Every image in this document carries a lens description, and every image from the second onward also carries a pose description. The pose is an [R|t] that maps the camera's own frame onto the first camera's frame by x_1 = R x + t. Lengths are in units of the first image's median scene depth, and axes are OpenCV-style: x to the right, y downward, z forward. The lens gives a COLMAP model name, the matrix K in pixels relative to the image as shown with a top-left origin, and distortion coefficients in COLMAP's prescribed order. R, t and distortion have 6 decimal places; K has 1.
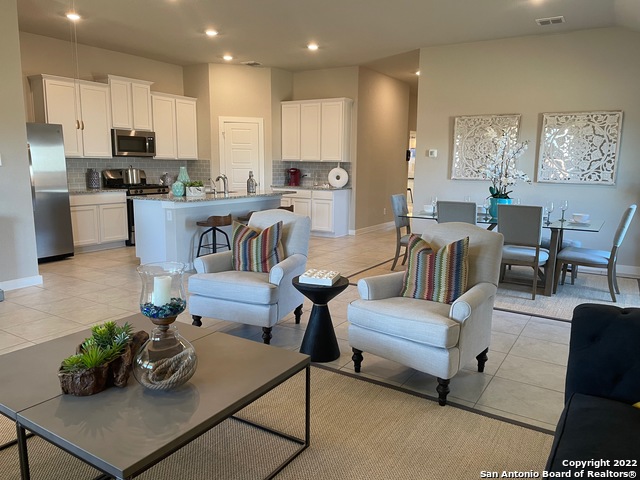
lens RADIAL K [[492.2, 0, 319.9], [0, 492.2, 236.2], [0, 0, 1]] dist [0.034988, -0.041564]
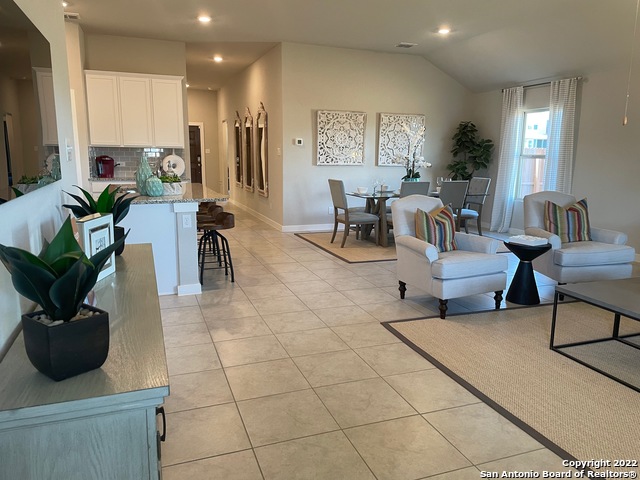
lens RADIAL K [[492.2, 0, 322.9], [0, 492.2, 244.2], [0, 0, 1]] dist [0.034988, -0.041564]
pose [[0.587390, -0.152099, 0.794883, -0.719565], [0.113035, 0.987972, 0.105517, -0.057381], [-0.801371, 0.027870, 0.597518, 0.335115]]
